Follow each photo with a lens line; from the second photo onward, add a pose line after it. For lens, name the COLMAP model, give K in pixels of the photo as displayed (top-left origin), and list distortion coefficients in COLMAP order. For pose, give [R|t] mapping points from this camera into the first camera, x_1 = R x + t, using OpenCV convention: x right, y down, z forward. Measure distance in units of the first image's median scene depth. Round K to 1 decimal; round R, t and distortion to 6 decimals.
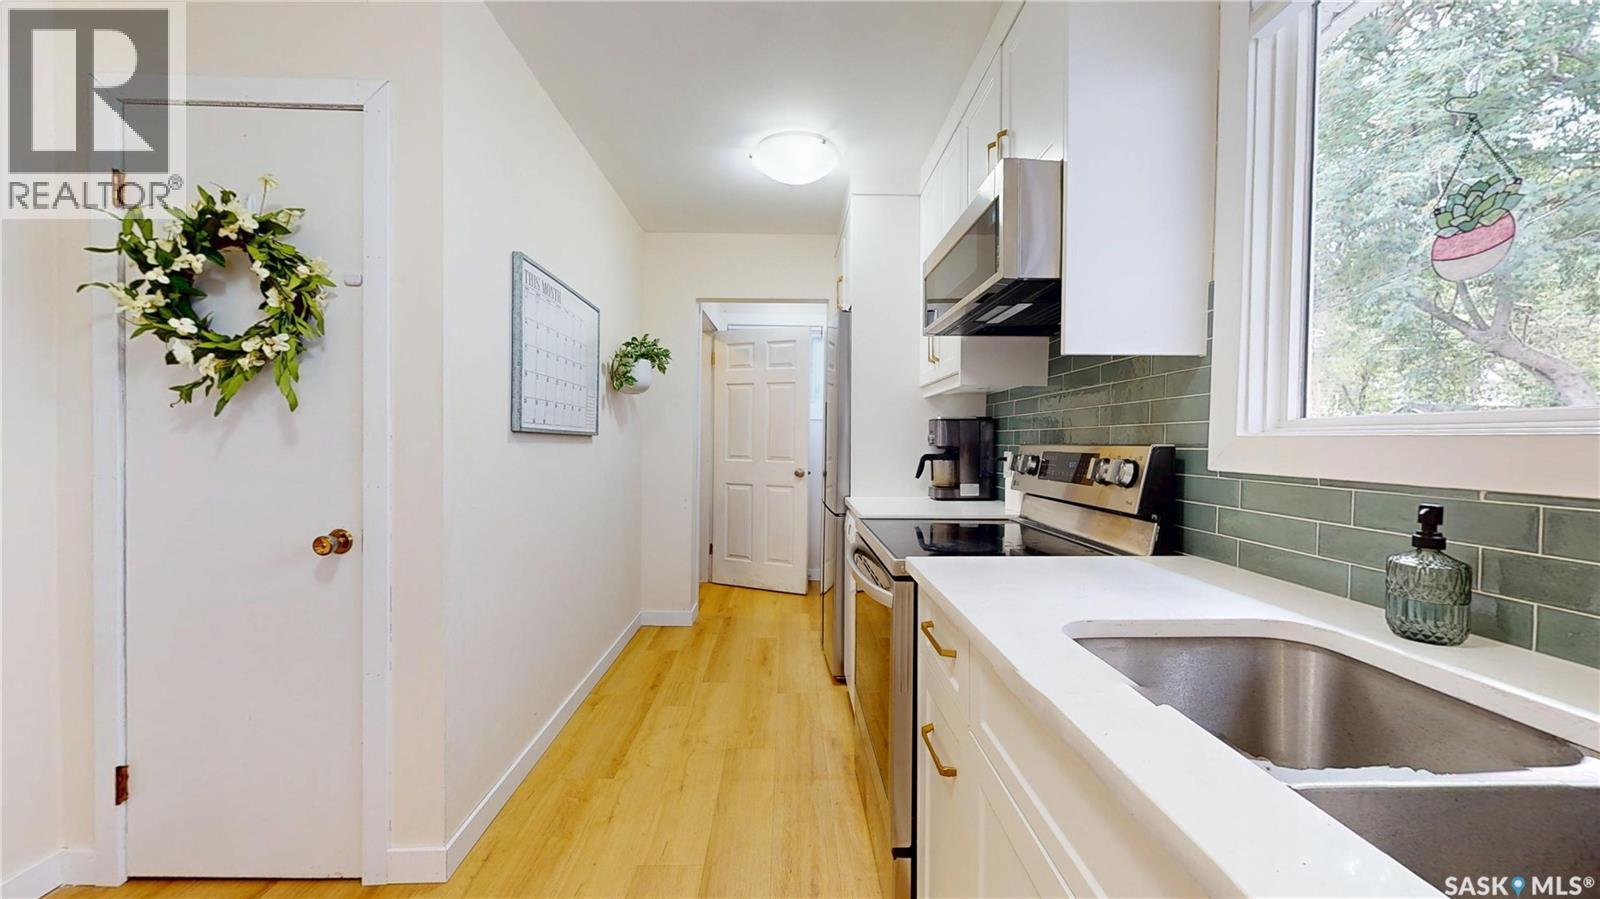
lens RADIAL K [[585.1, 0, 796.7], [0, 585.1, 449.1], [0, 0, 1]] dist [-0.005794, -0.000035]
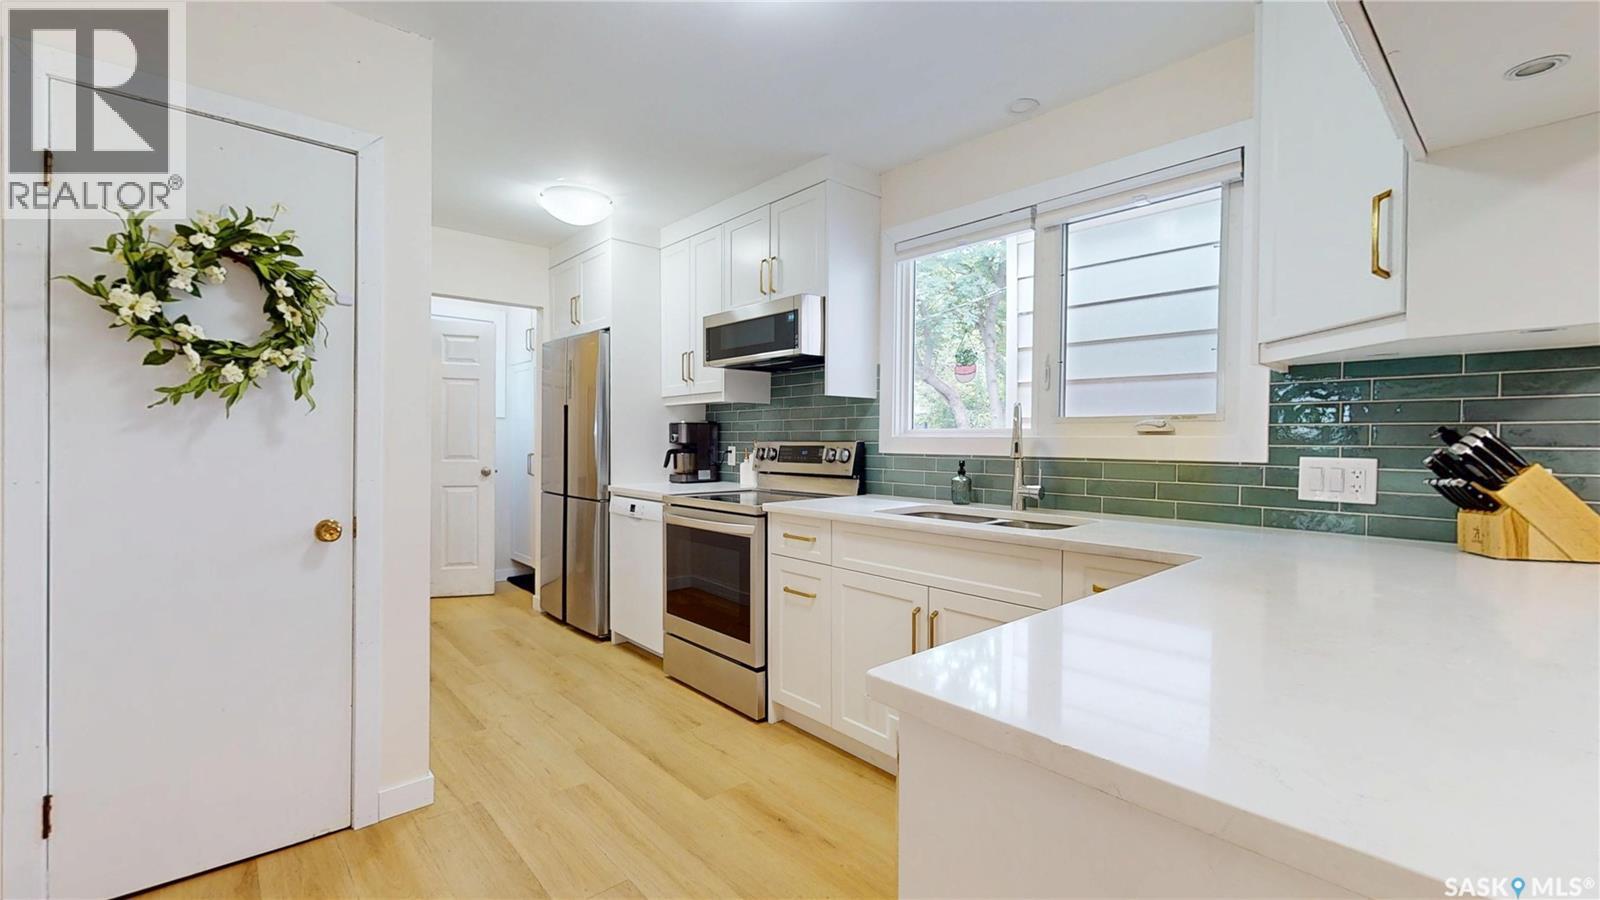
lens RADIAL K [[665.0, 0, 802.2], [0, 665.0, 451.2], [0, 0, 1]] dist [-0.003125, 0.000004]
pose [[0.756876, -0.012582, 0.653437, -1.000073], [0.009772, 0.999921, 0.007934, 0.007094], [-0.653485, 0.000380, 0.756939, -0.599924]]
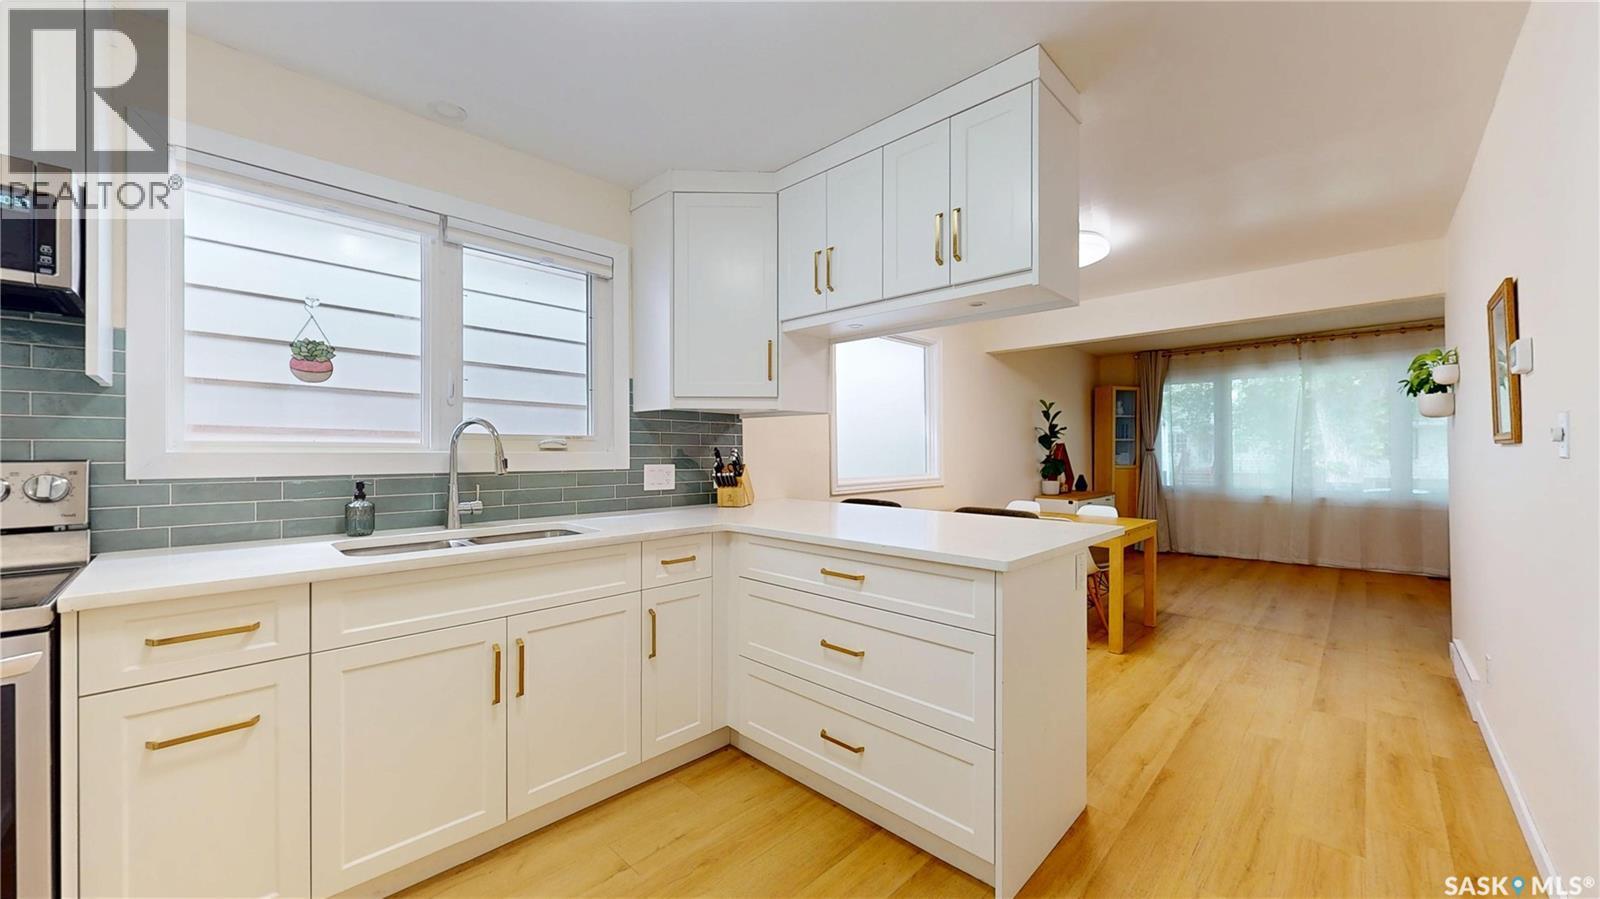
lens RADIAL K [[585.1, 0, 802.7], [0, 585.1, 447.5], [0, 0, 1]] dist [-0.005794, -0.000035]
pose [[-0.709432, 0.003623, 0.704765, -1.096017], [0.010333, 0.999933, 0.005260, -0.022173], [-0.704699, 0.011014, -0.709421, 0.784130]]
